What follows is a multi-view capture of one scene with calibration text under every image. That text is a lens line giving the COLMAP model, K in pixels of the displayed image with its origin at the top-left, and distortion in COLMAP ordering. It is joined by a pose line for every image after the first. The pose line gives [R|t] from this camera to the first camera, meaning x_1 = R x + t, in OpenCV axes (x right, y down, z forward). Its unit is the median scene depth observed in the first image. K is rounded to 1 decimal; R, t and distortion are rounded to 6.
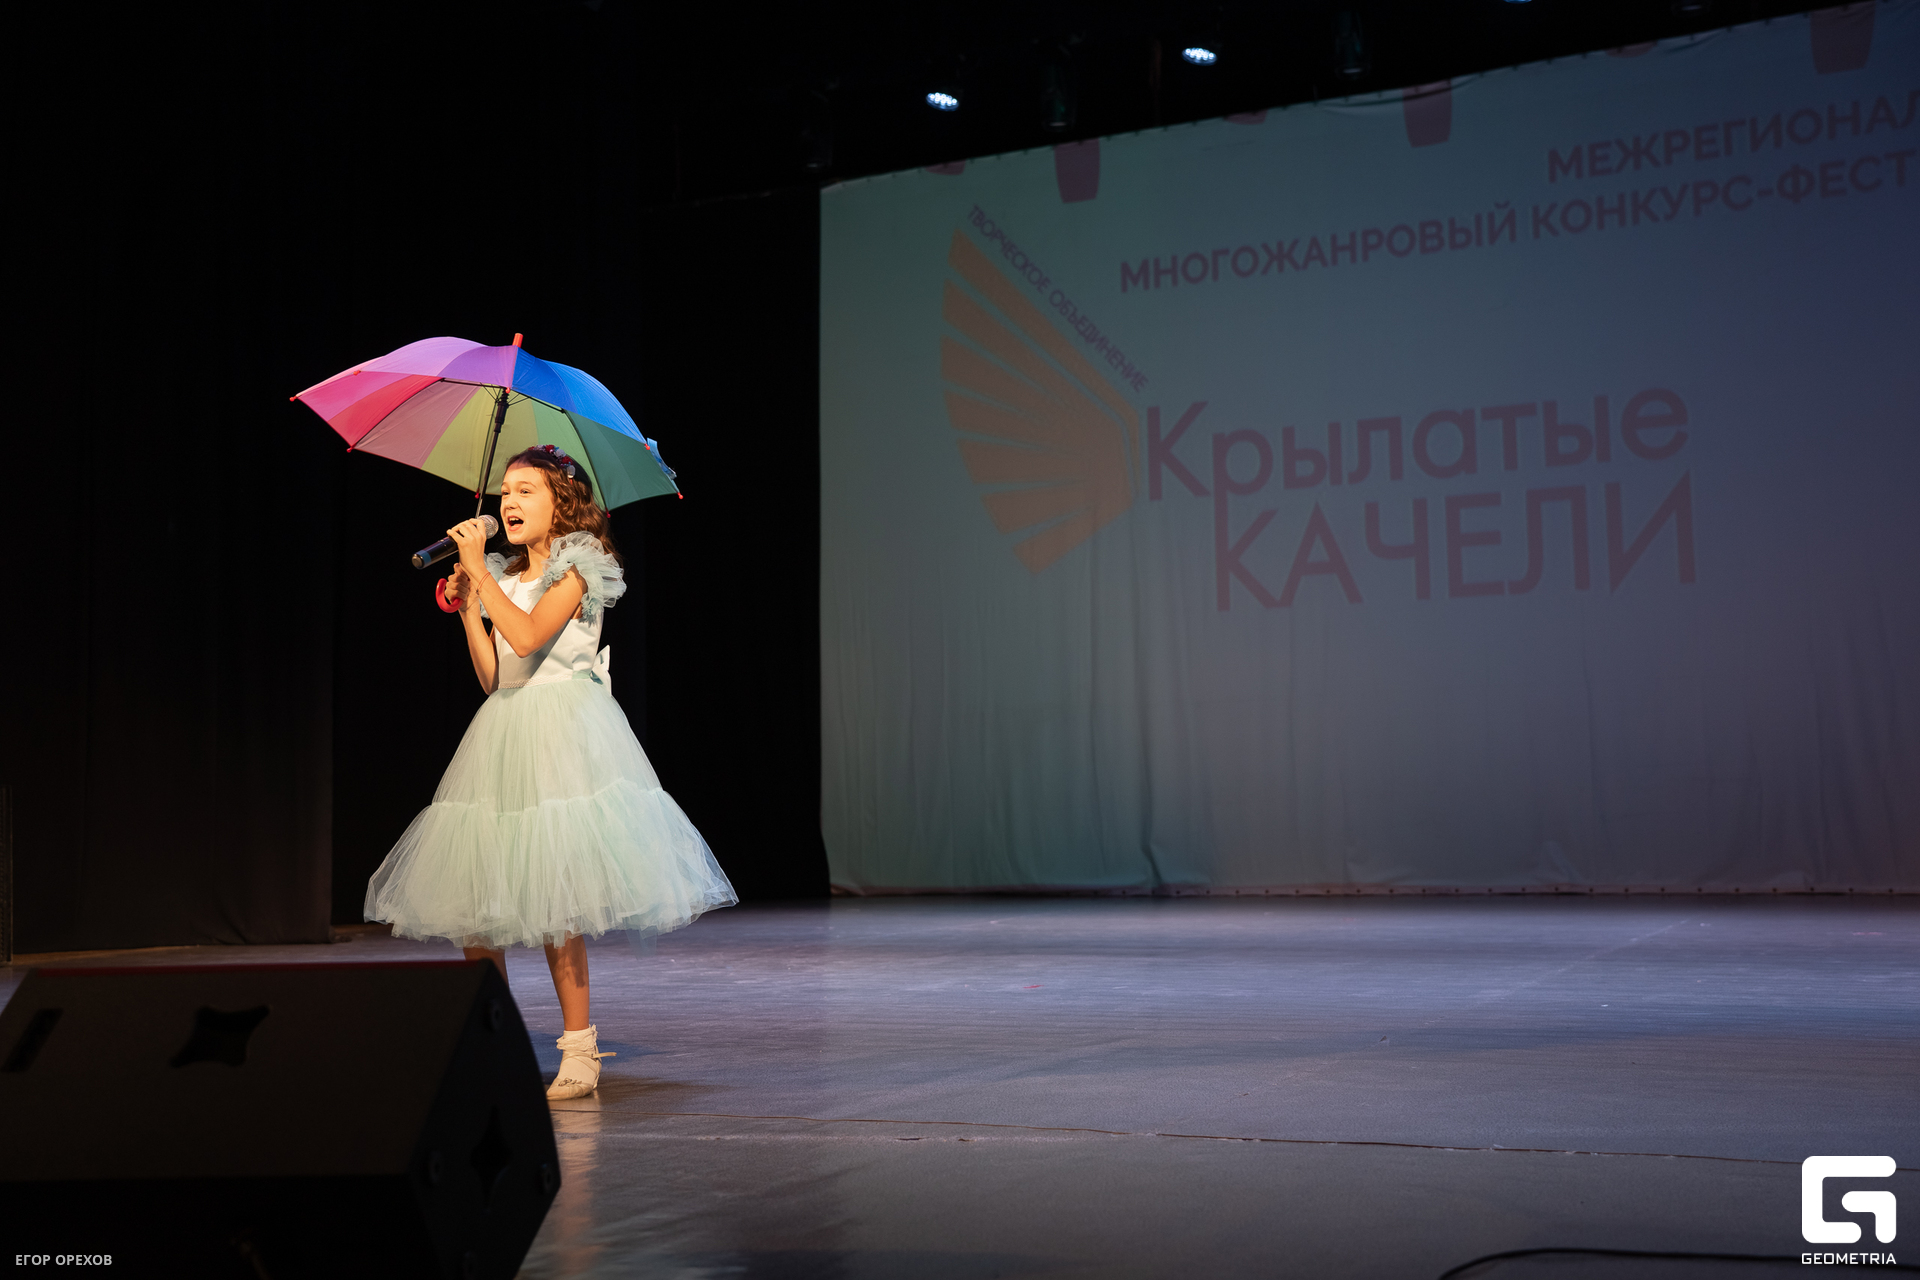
lens RADIAL K [[2201.2, 0, 955.7], [0, 2201.2, 650.9], [0, 0, 1]] dist [0.069652, 0.253664]
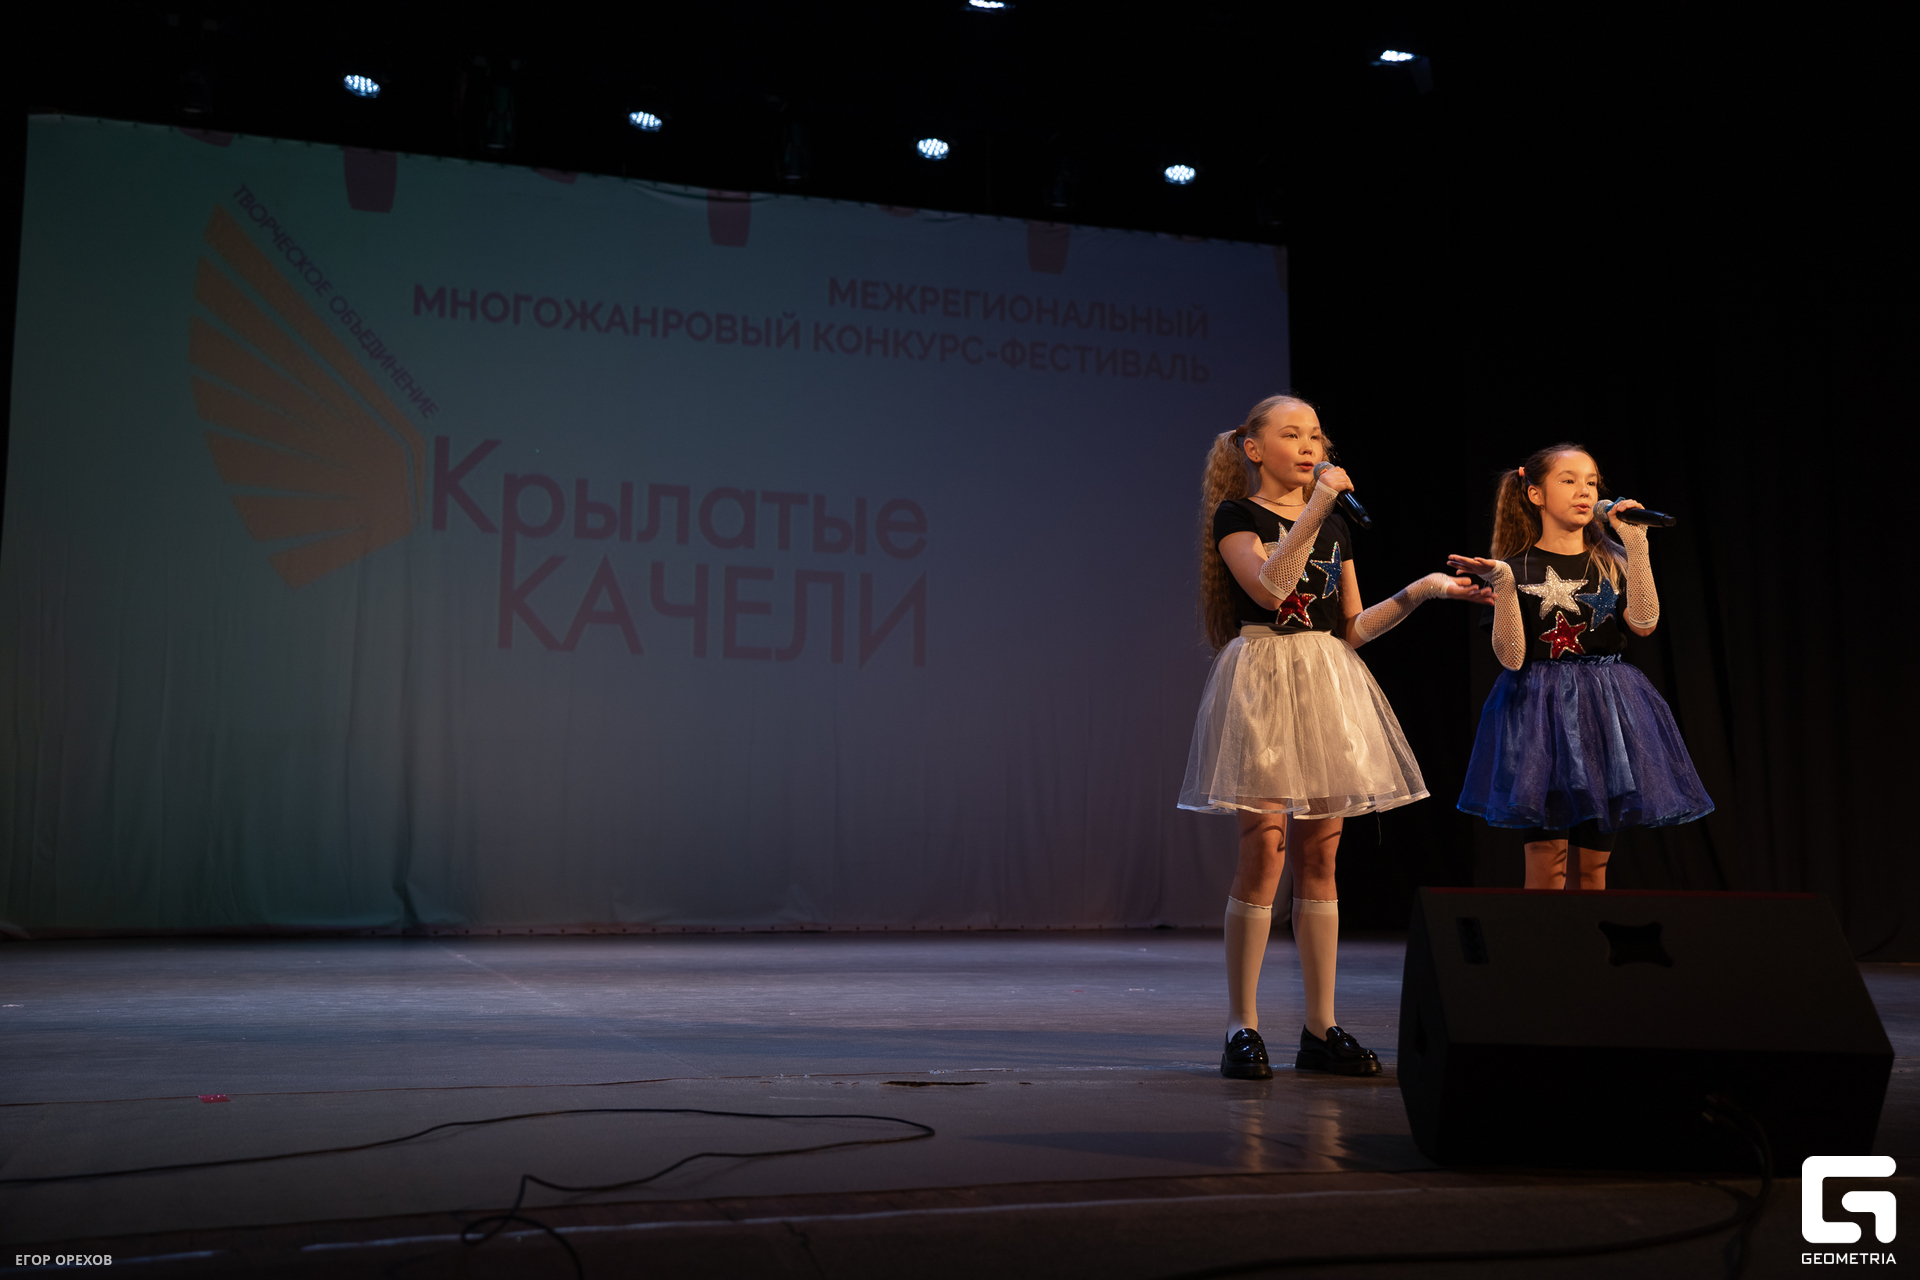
lens RADIAL K [[2164.8, 0, 932.2], [0, 2164.8, 638.4], [0, 0, 1]] dist [0.102900, 0.194914]
pose [[0.738812, 0.102346, 0.666095, -0.405775], [-0.074398, 0.994746, -0.070324, 0.032609], [-0.669792, 0.002400, 0.742545, 0.136401]]
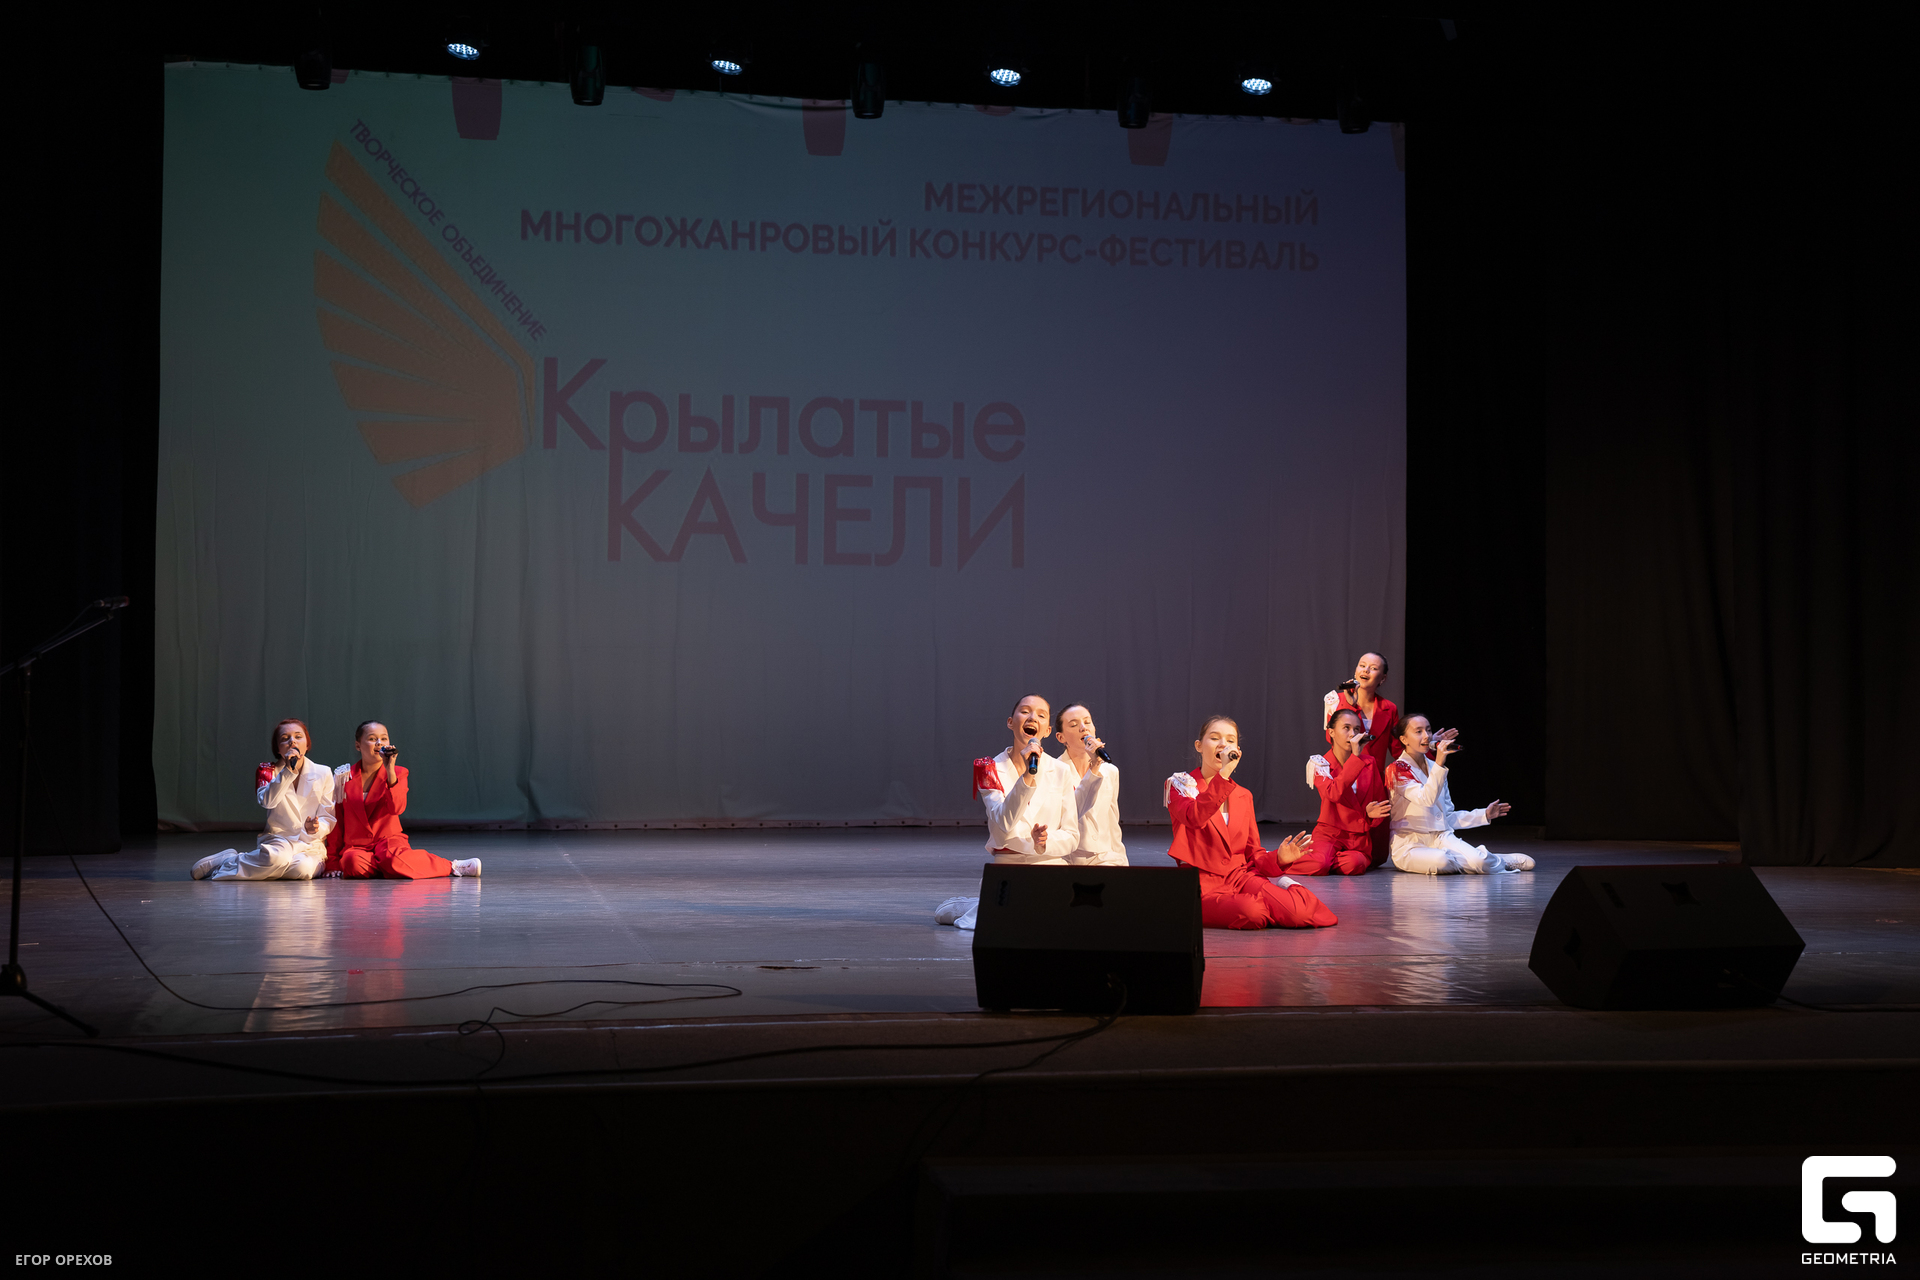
lens RADIAL K [[2870.2, 0, 953.6], [0, 2870.2, 637.9], [0, 0, 1]] dist [0.272324, 0.080118]
pose [[0.806986, 0.040529, 0.589178, -0.574917], [-0.067795, 0.997405, 0.024247, -0.026589], [-0.586666, -0.059510, 0.807639, -0.219529]]
